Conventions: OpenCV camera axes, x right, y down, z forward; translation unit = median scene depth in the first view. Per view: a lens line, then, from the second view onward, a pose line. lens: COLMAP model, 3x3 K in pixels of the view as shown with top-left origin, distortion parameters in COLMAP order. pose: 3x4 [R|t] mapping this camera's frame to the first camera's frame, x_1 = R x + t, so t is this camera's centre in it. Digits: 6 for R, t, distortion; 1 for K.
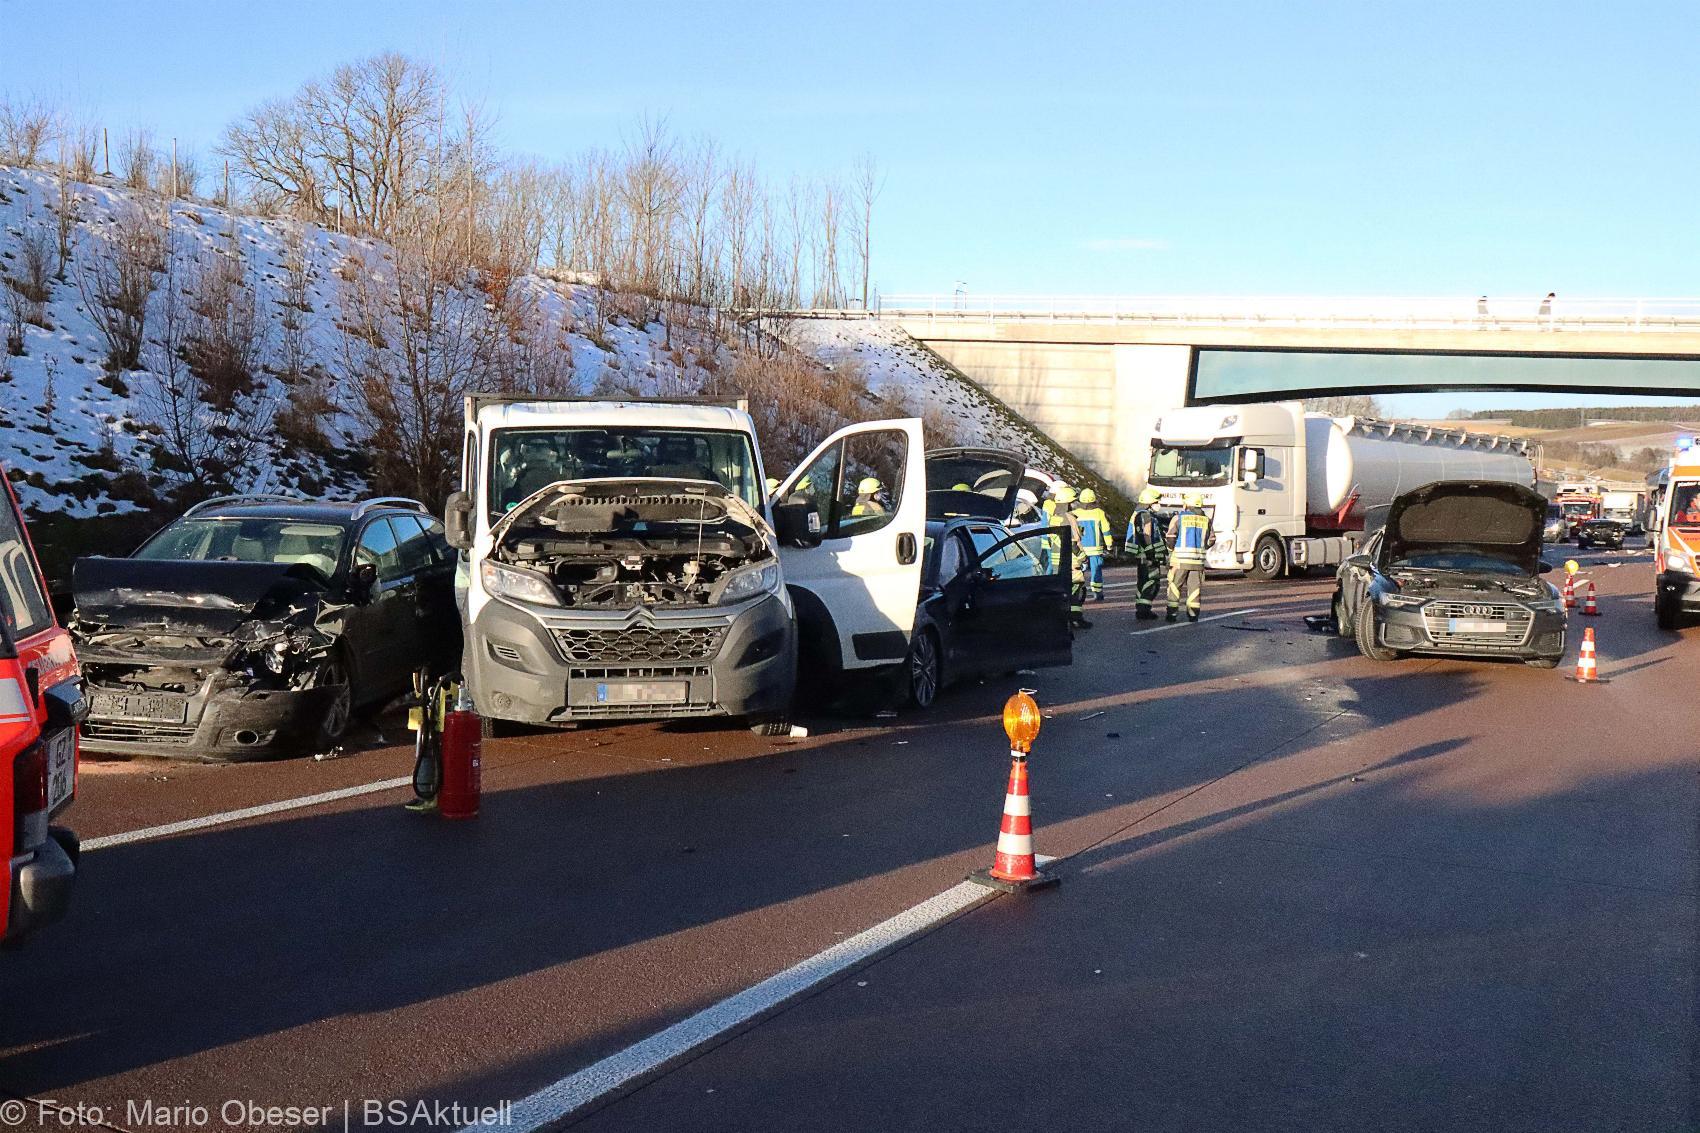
lens RADIAL K [[1527.0, 0, 833.6], [0, 1527.0, 568.1], [0, 0, 1]] dist [-0.000407, 0.000189]
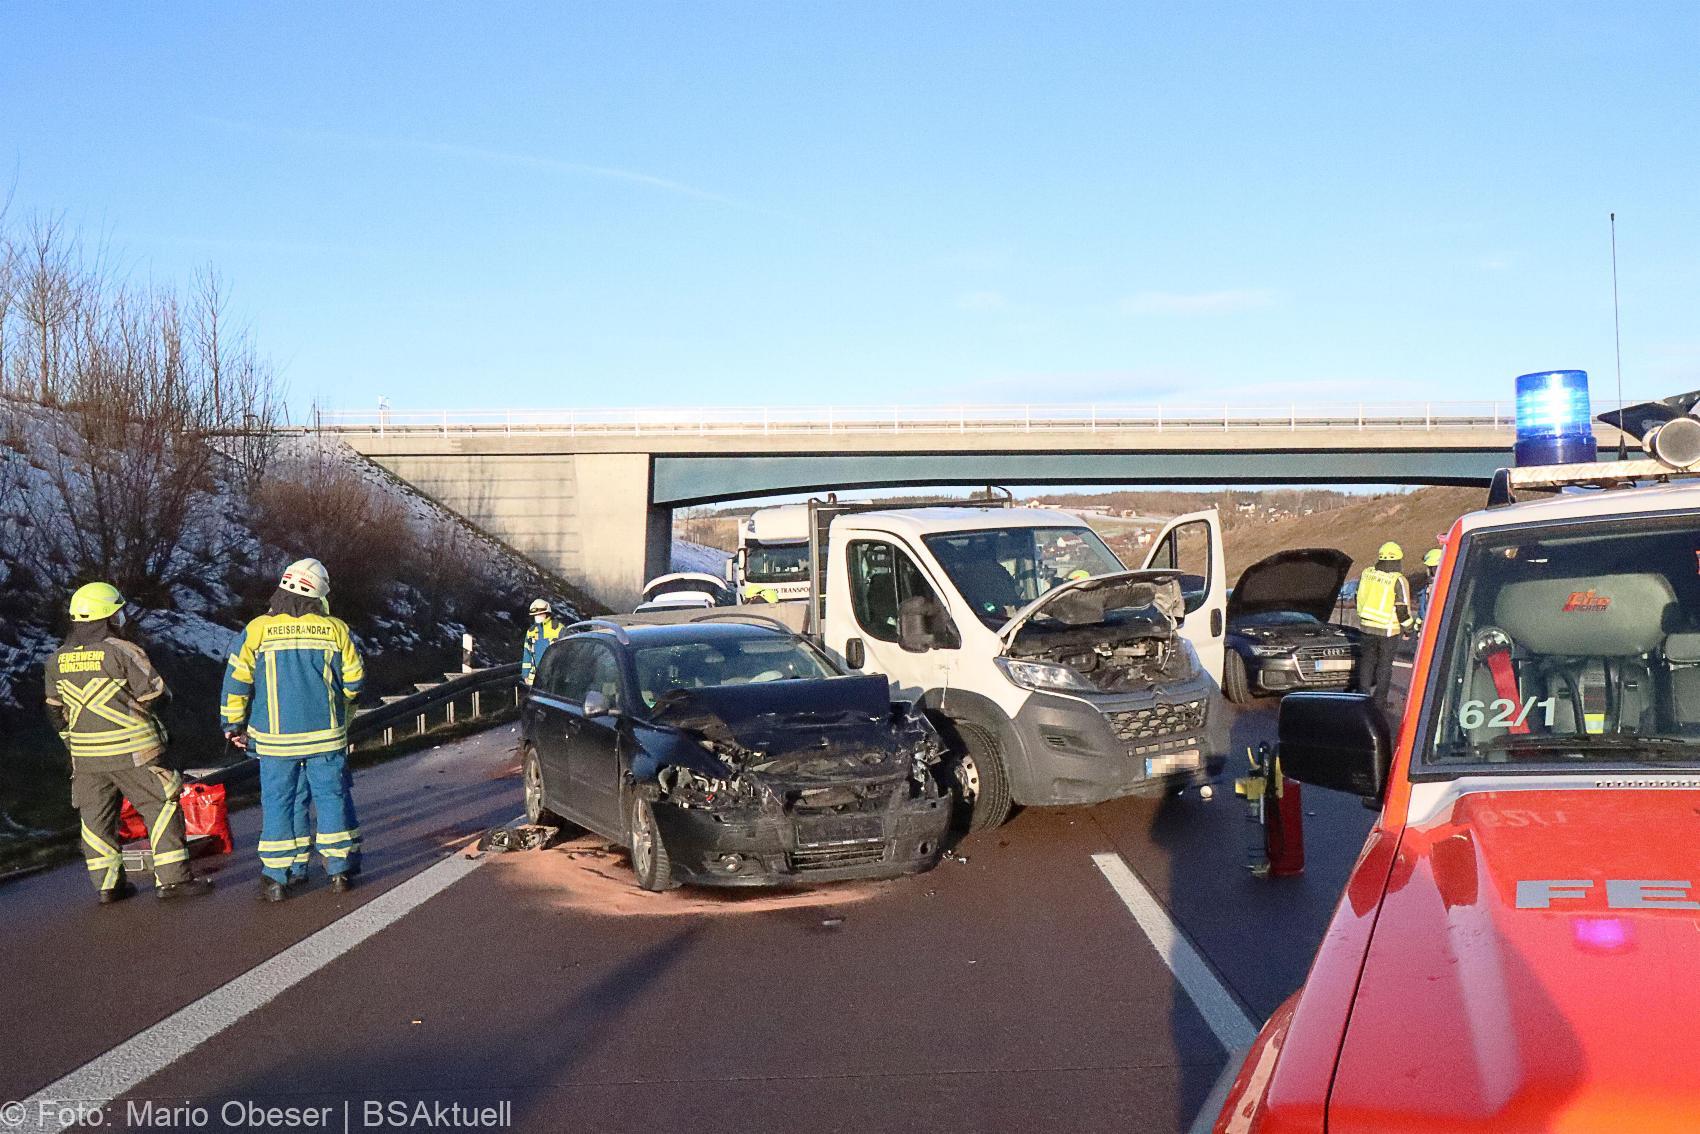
lens RADIAL K [[1512.9, 0, 793.6], [0, 1512.9, 599.3], [0, 0, 1]] dist [-0.000310, -0.000740]
pose [[0.904303, -0.066526, 0.421675, -0.341688], [0.087957, 0.995624, -0.031553, -0.010771], [-0.417731, 0.065623, 0.906198, 0.048671]]
